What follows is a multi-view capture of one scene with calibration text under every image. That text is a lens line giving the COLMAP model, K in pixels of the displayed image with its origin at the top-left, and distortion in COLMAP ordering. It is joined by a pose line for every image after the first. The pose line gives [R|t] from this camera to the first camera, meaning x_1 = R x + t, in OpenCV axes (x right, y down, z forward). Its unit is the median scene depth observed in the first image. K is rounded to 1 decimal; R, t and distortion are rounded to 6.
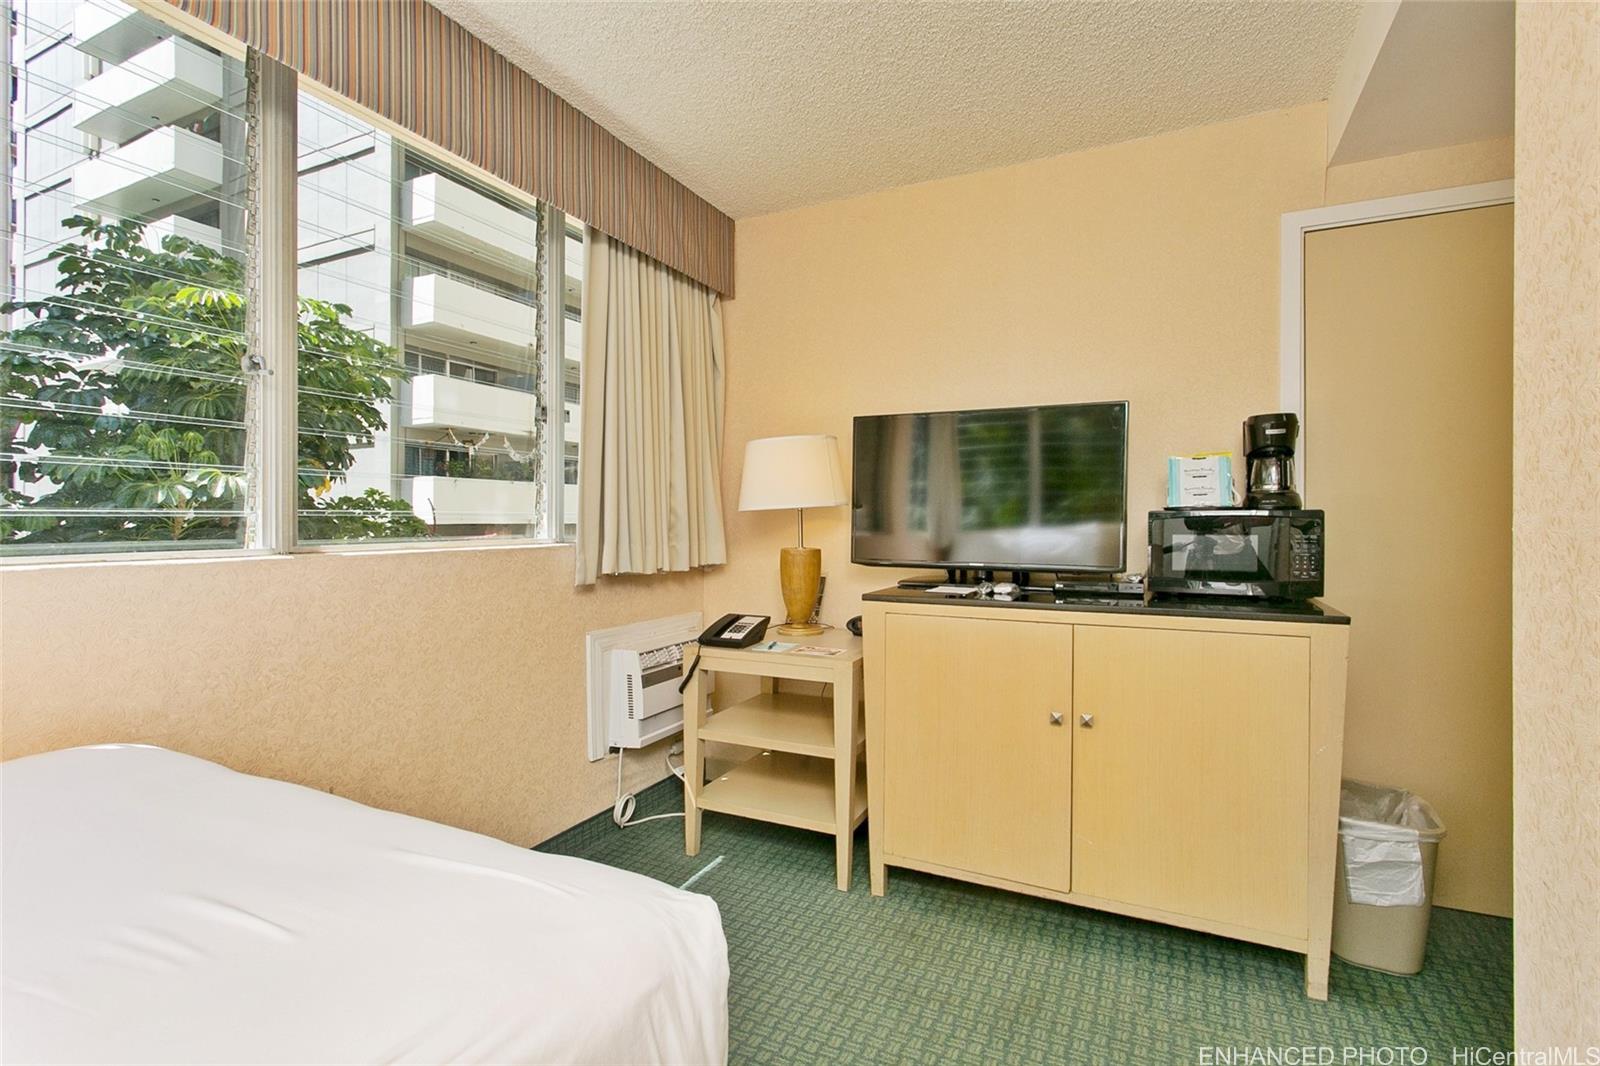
lens RADIAL K [[751.8, 0, 796.8], [0, 751.8, 525.5], [0, 0, 1]] dist [-0.001239, -0.000055]
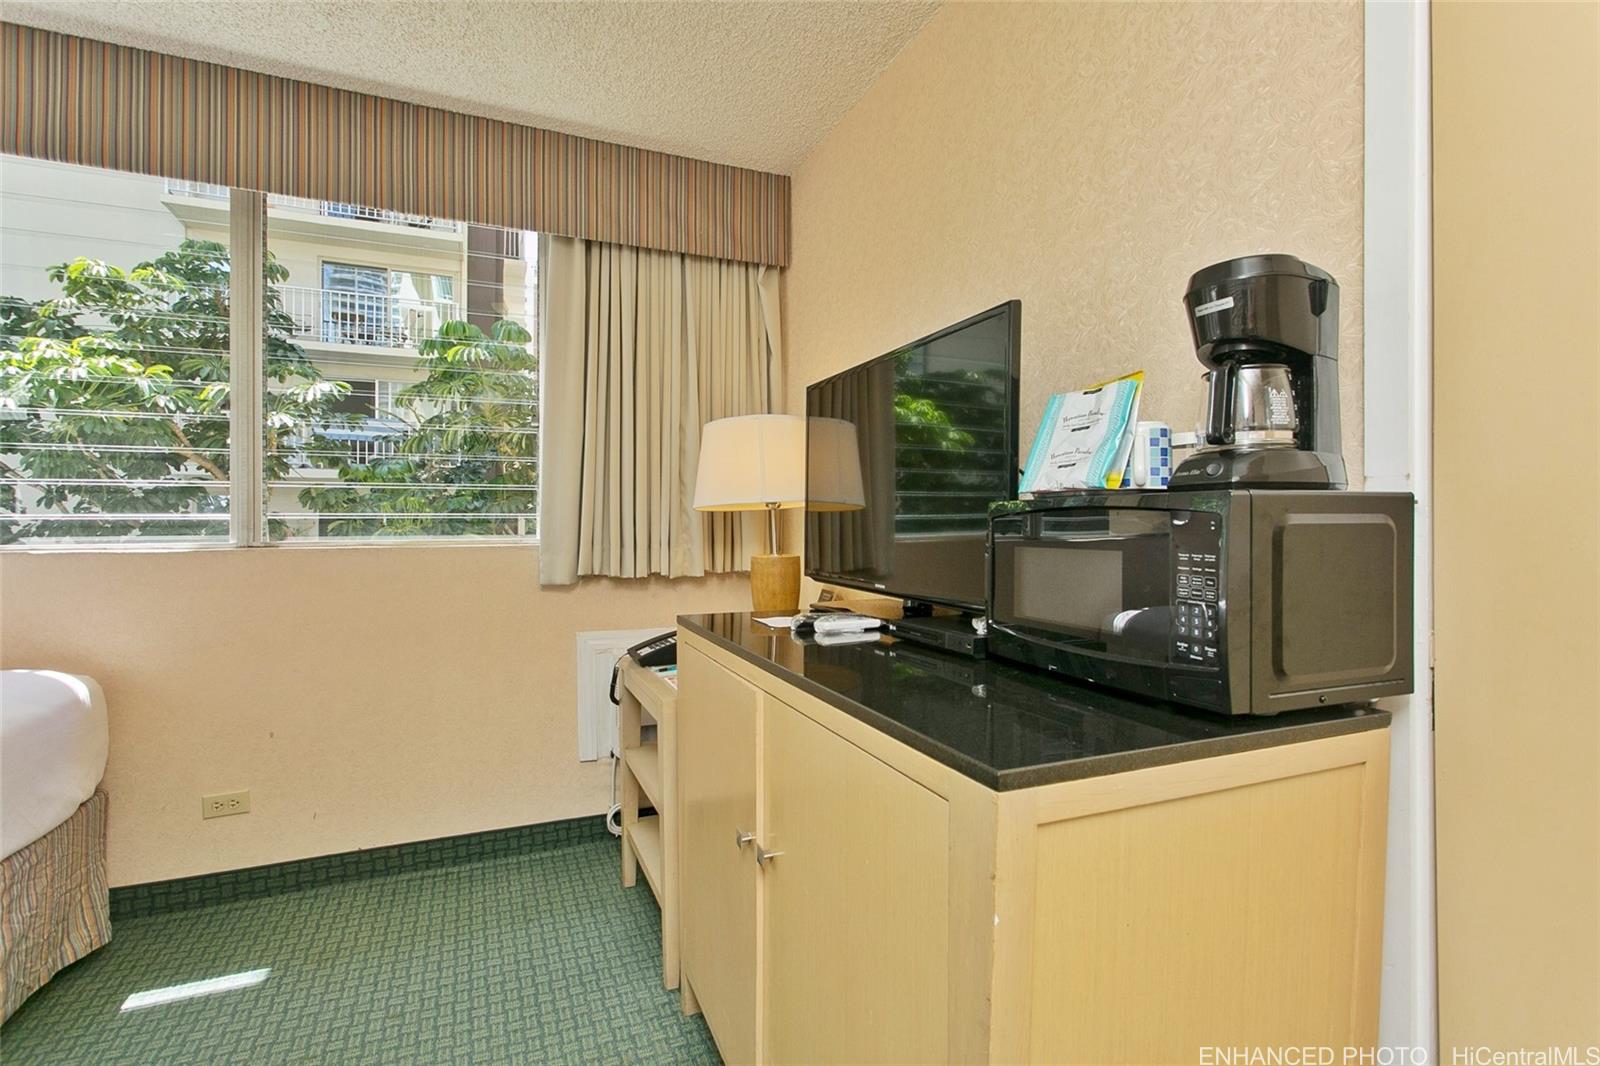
lens RADIAL K [[751.8, 0, 796.8], [0, 751.8, 525.5], [0, 0, 1]] dist [-0.001239, -0.000055]
pose [[0.750873, 0.002107, -0.660444, 0.577369], [-0.005823, 0.999977, -0.003430, 0.000190], [0.660421, 0.006421, 0.750868, 0.412409]]
